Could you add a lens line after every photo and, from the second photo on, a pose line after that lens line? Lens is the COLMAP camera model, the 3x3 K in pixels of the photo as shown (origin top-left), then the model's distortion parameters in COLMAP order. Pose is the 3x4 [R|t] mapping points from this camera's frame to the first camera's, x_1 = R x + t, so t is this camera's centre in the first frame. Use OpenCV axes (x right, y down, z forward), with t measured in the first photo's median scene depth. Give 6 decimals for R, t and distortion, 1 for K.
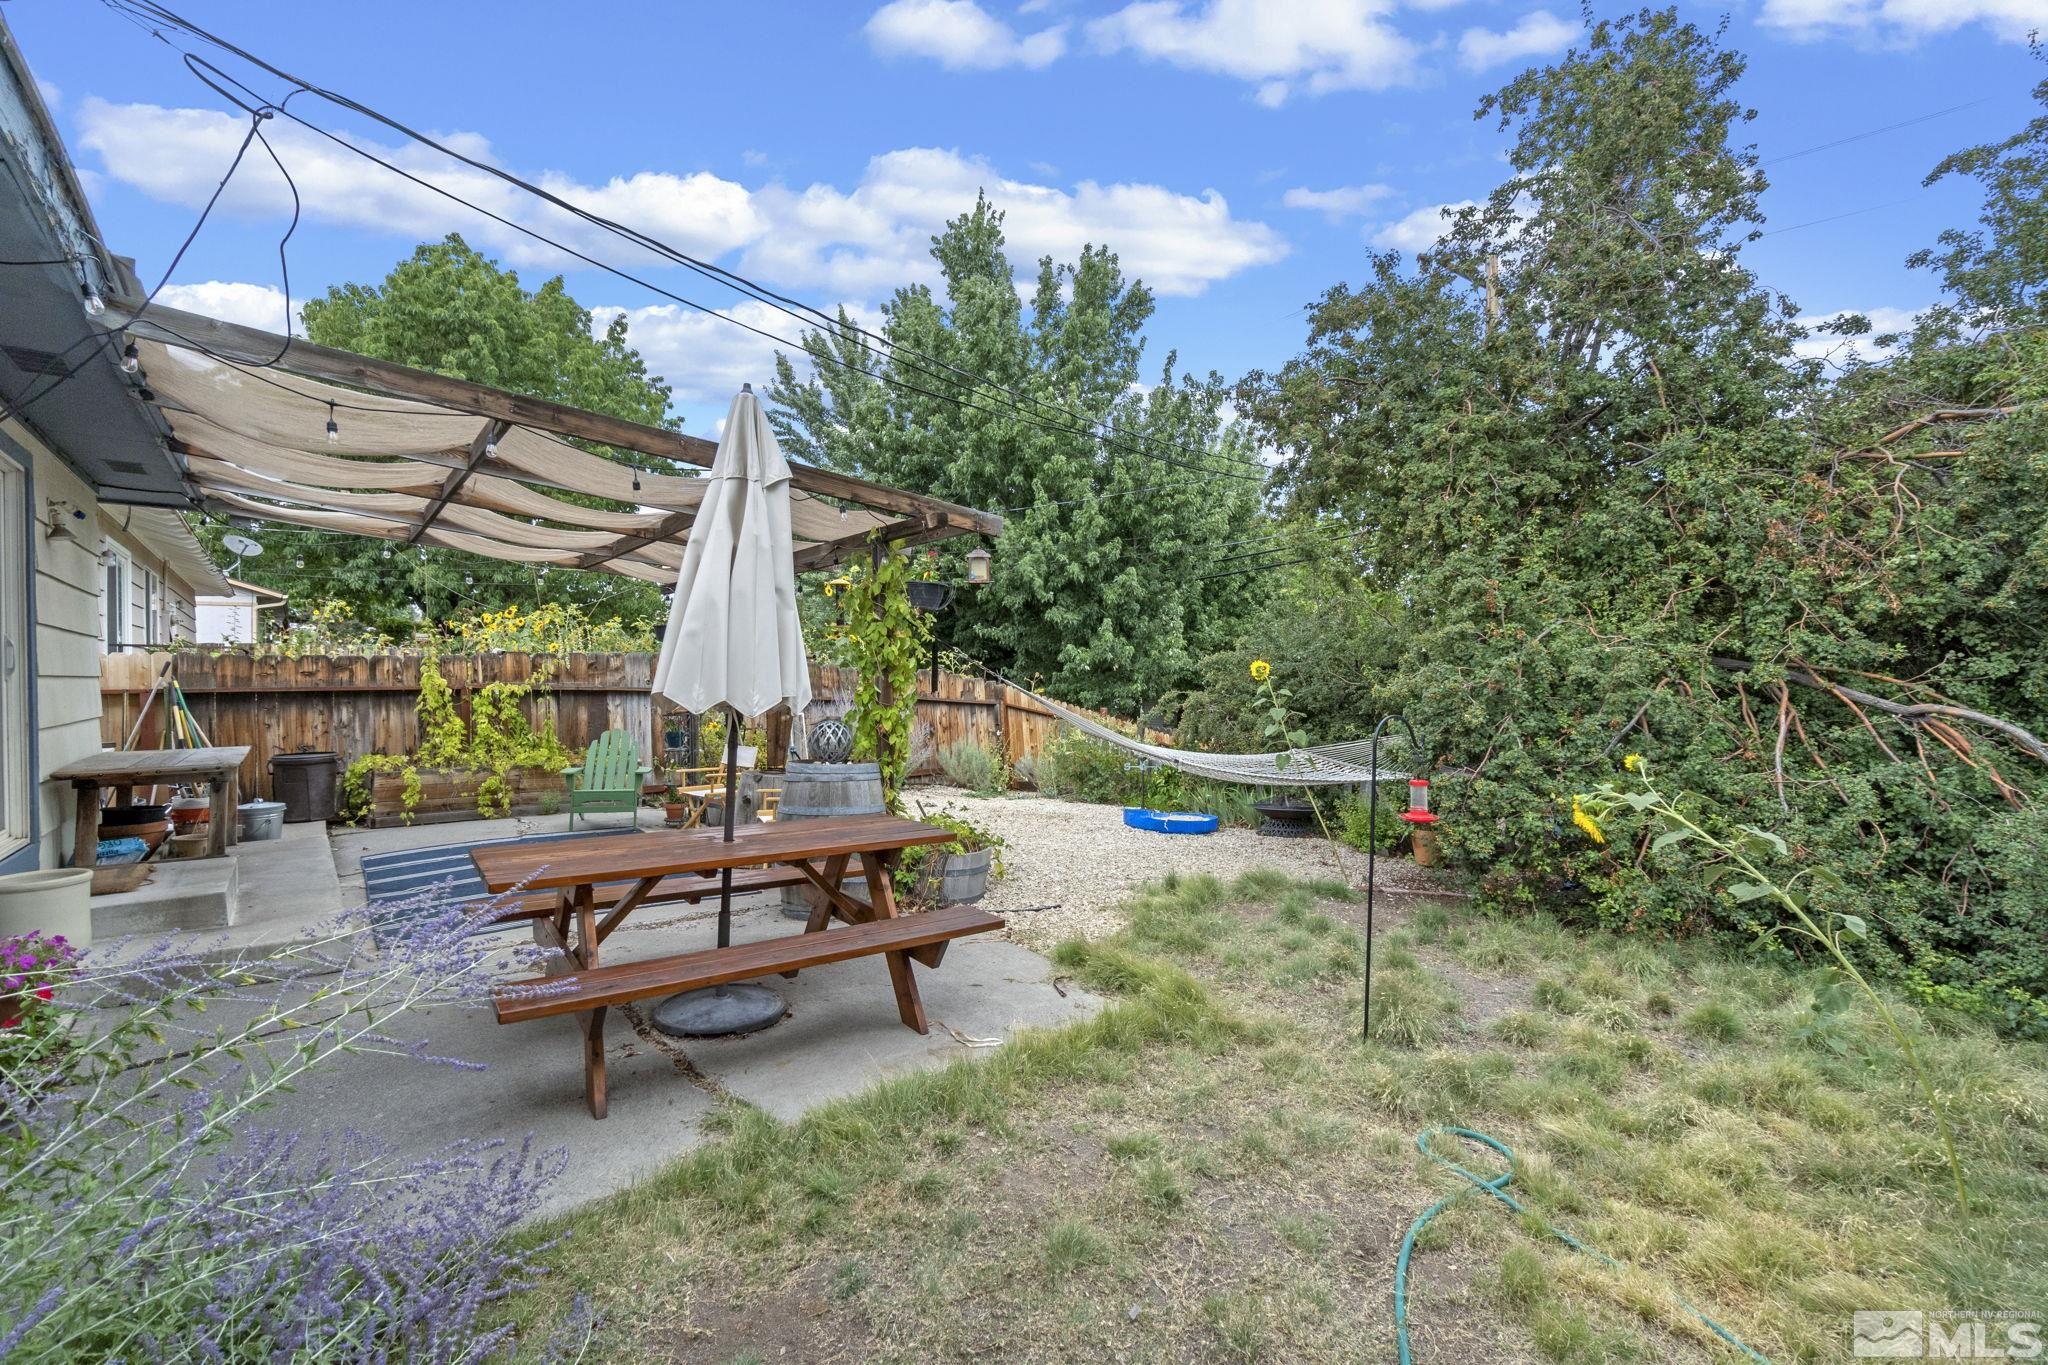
lens RADIAL K [[876.5, 0, 1013.8], [0, 876.5, 666.8], [0, 0, 1]] dist [-0.008168, 0.000564]
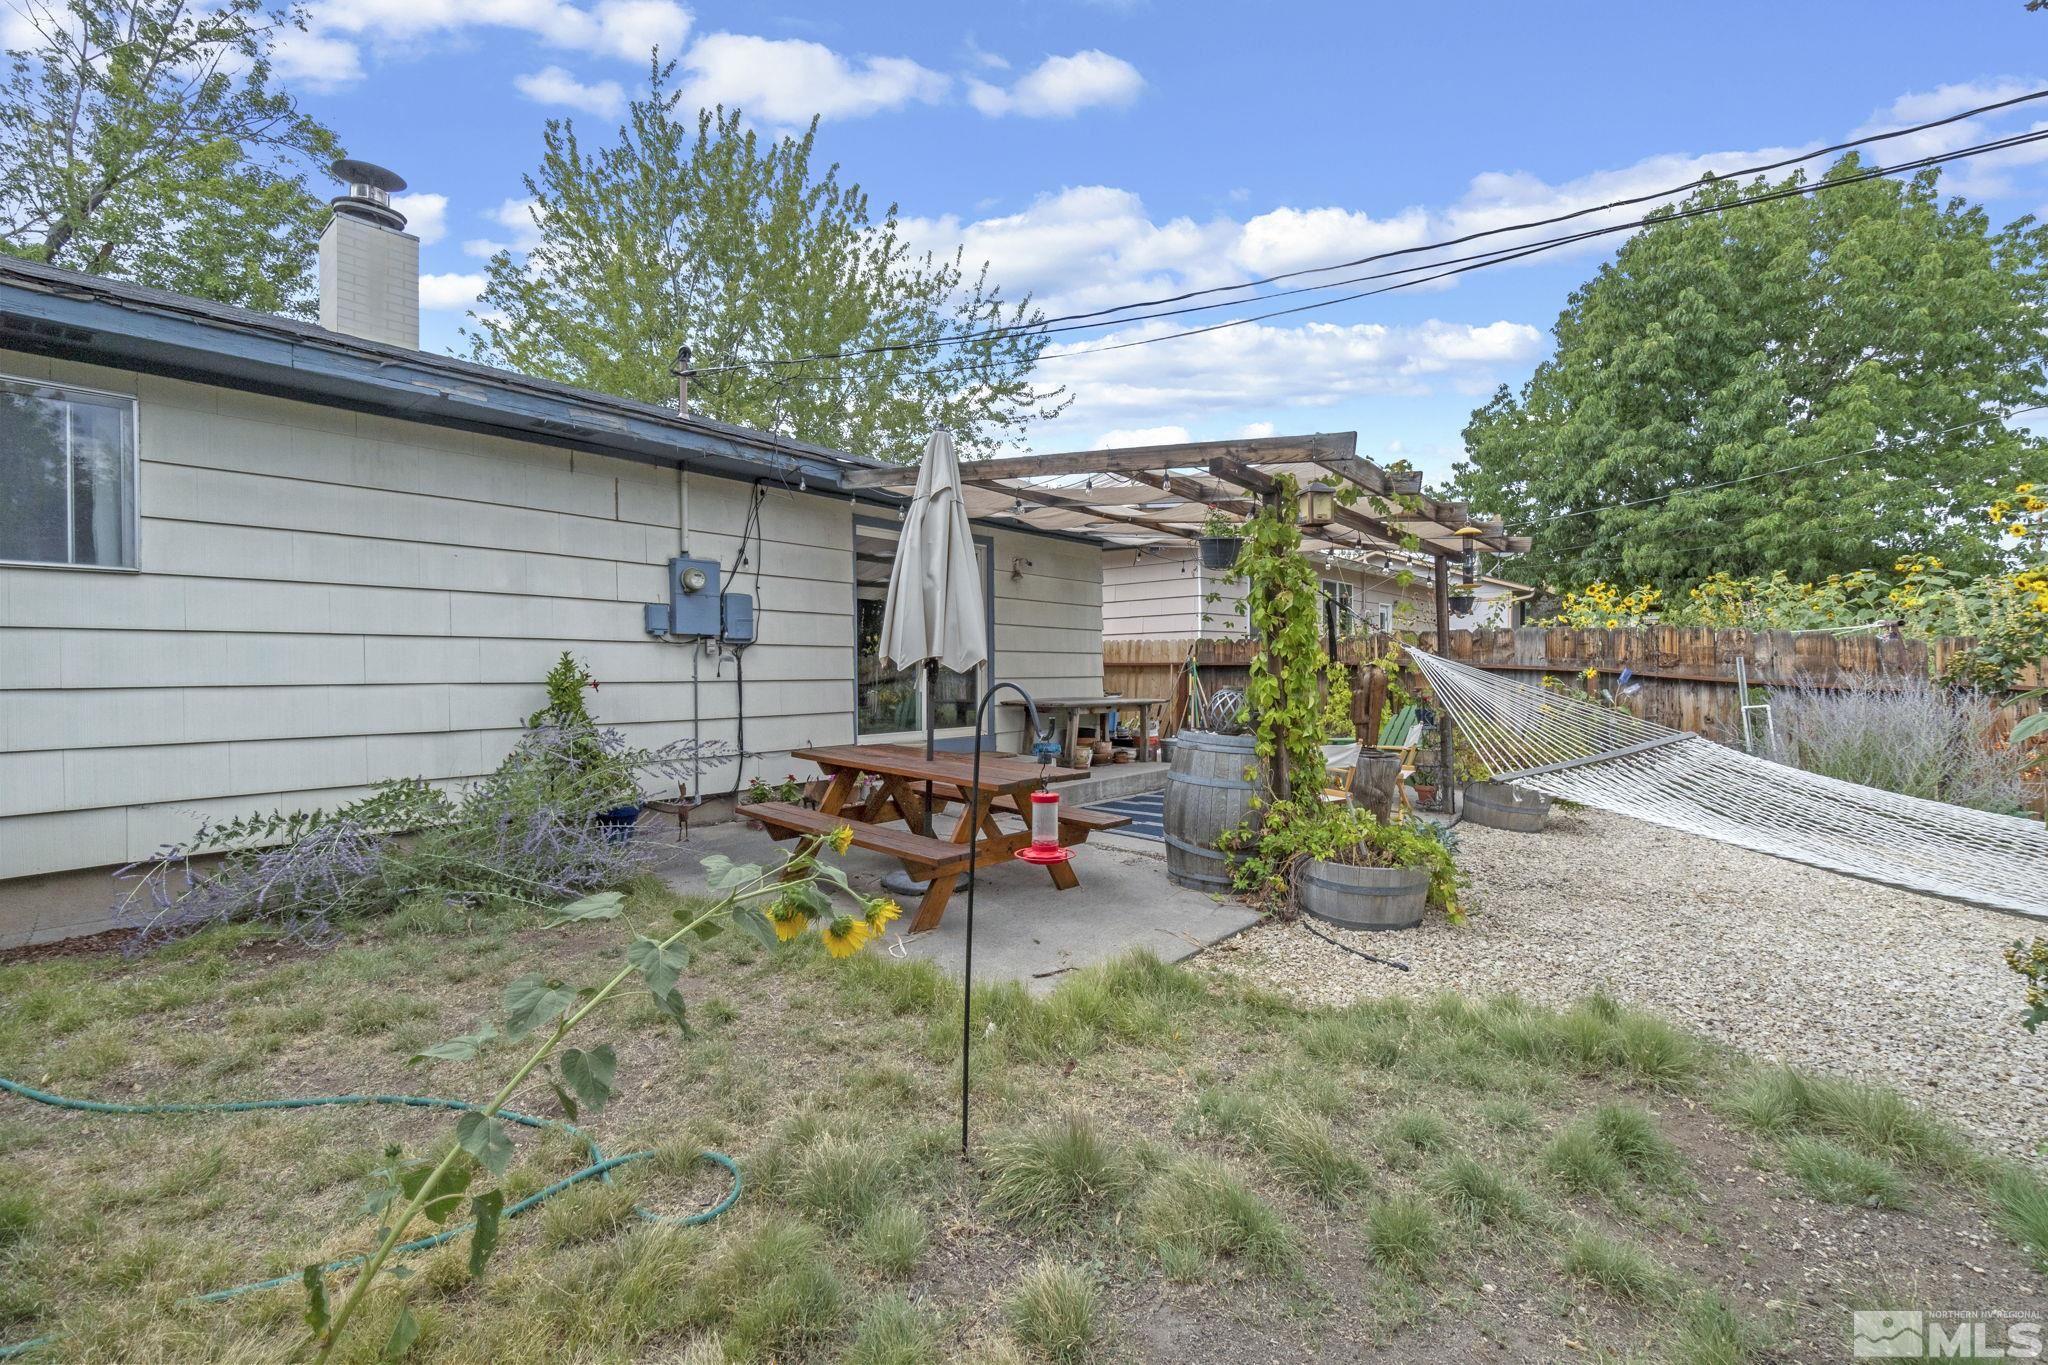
lens RADIAL K [[876.5, 0, 1013.8], [0, 876.5, 666.8], [0, 0, 1]] dist [-0.008168, 0.000564]
pose [[0.163843, 0.006302, -0.986466, 0.438524], [0.007181, 0.999945, 0.007580, 0.016281], [0.986460, -0.008325, 0.163789, 0.370319]]
